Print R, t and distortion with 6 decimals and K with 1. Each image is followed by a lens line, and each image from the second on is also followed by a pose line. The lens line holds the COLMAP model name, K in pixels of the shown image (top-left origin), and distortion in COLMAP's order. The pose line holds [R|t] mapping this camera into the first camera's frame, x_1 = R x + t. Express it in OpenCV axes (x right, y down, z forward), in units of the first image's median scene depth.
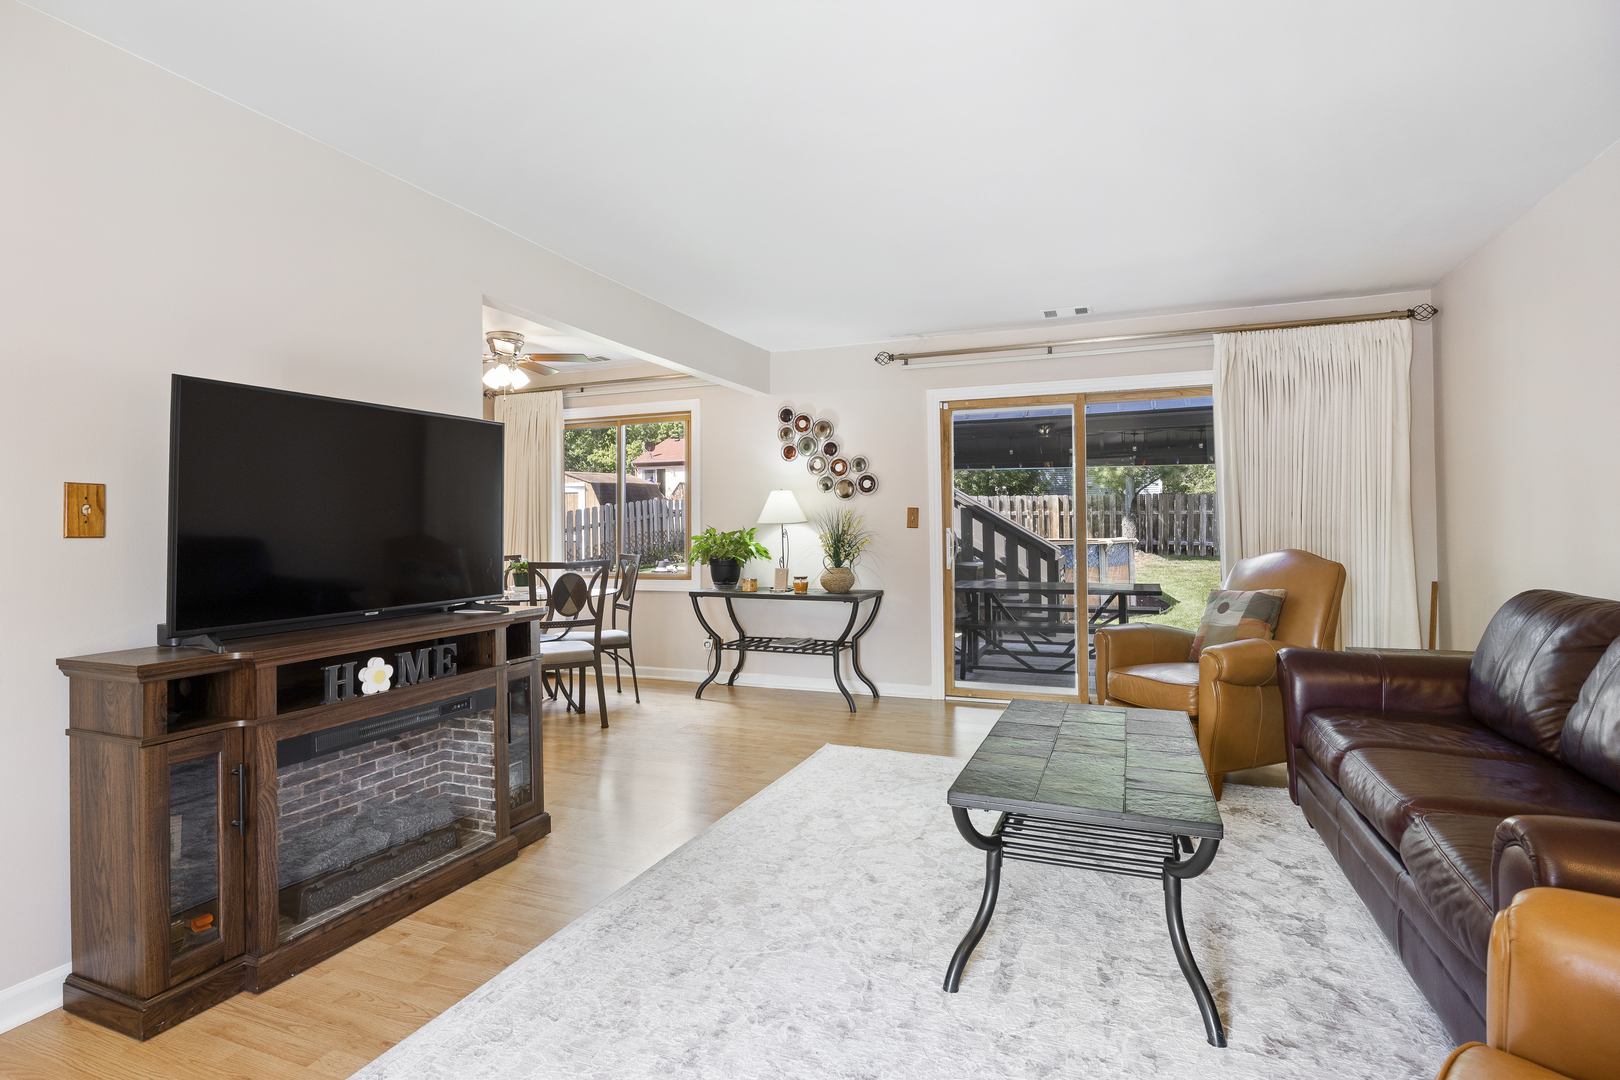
lens RADIAL K [[823.7, 0, 810.0], [0, 823.7, 540.0], [0, 0, 1]] dist [-0.000481, 0.000124]
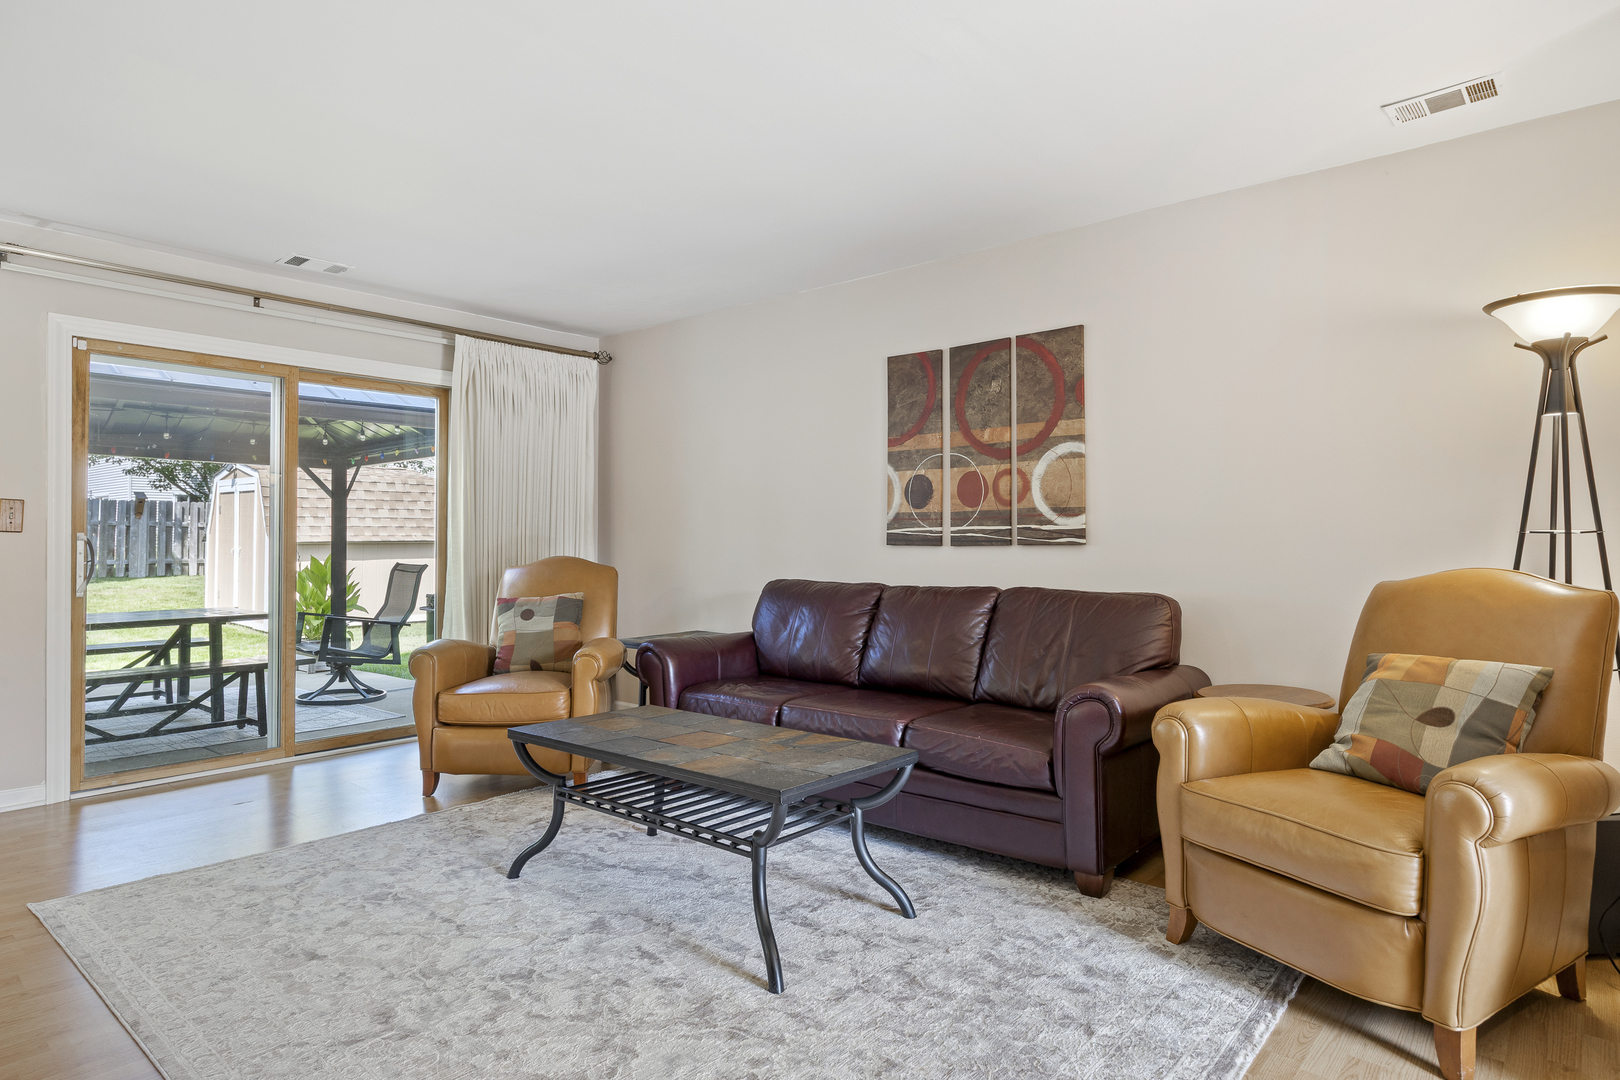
lens RADIAL K [[916.3, 0, 810.0], [0, 916.3, 540.0], [0, 0, 1]] dist [-0.004510, -0.002556]
pose [[0.327065, 0.008124, 0.944967, -0.412192], [0.011642, 0.999853, -0.012625, 0.009198], [-0.944930, 0.015130, 0.326922, 0.285469]]
